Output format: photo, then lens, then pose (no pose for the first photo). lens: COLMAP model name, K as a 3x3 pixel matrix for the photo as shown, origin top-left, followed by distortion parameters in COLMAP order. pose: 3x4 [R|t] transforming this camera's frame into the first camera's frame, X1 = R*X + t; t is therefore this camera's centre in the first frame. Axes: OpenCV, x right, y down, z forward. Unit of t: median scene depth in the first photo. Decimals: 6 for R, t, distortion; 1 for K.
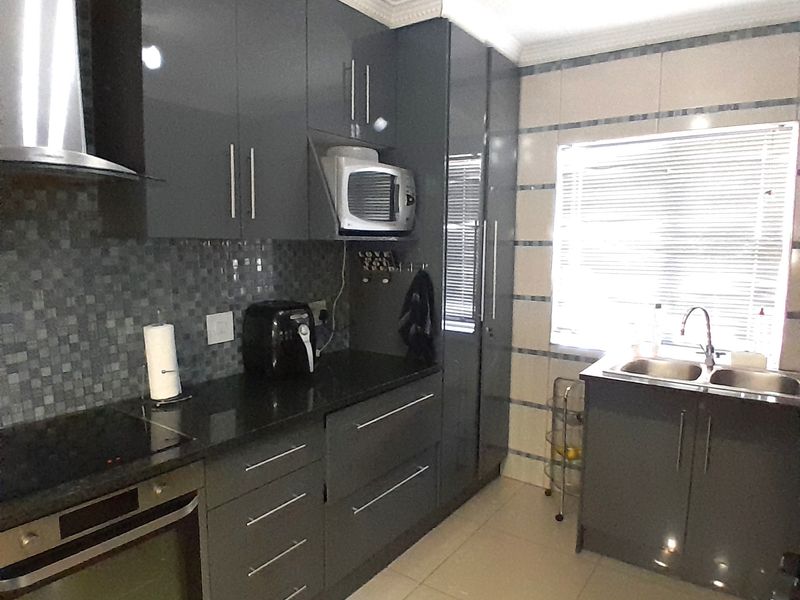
lens RADIAL K [[532.0, 0, 407.3], [0, 532.0, 300.8], [0, 0, 1]] dist [0.014757, -0.059499]
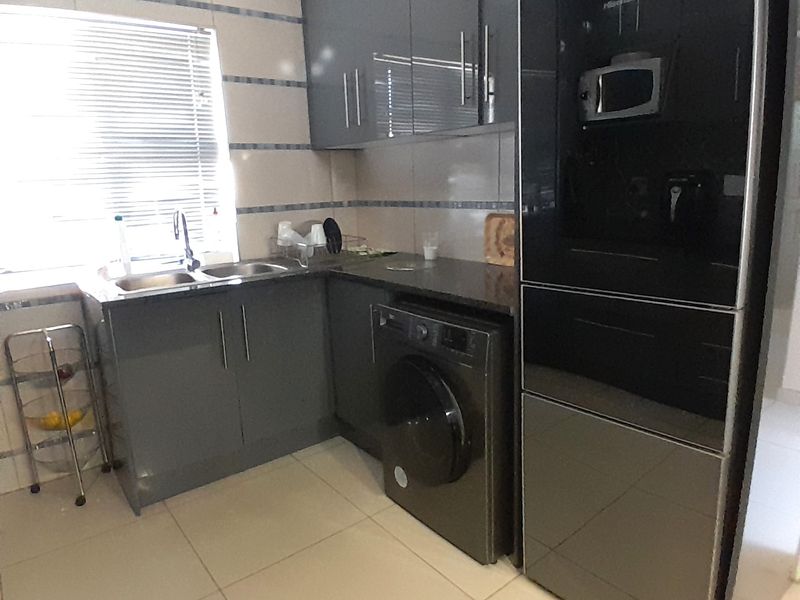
lens RADIAL K [[532.0, 0, 407.3], [0, 532.0, 300.8], [0, 0, 1]] dist [0.014757, -0.059499]
pose [[0.276301, -0.222042, 0.935070, -0.265370], [0.139829, 0.971880, 0.189466, 0.046334], [-0.950845, 0.078400, 0.299579, 0.318649]]
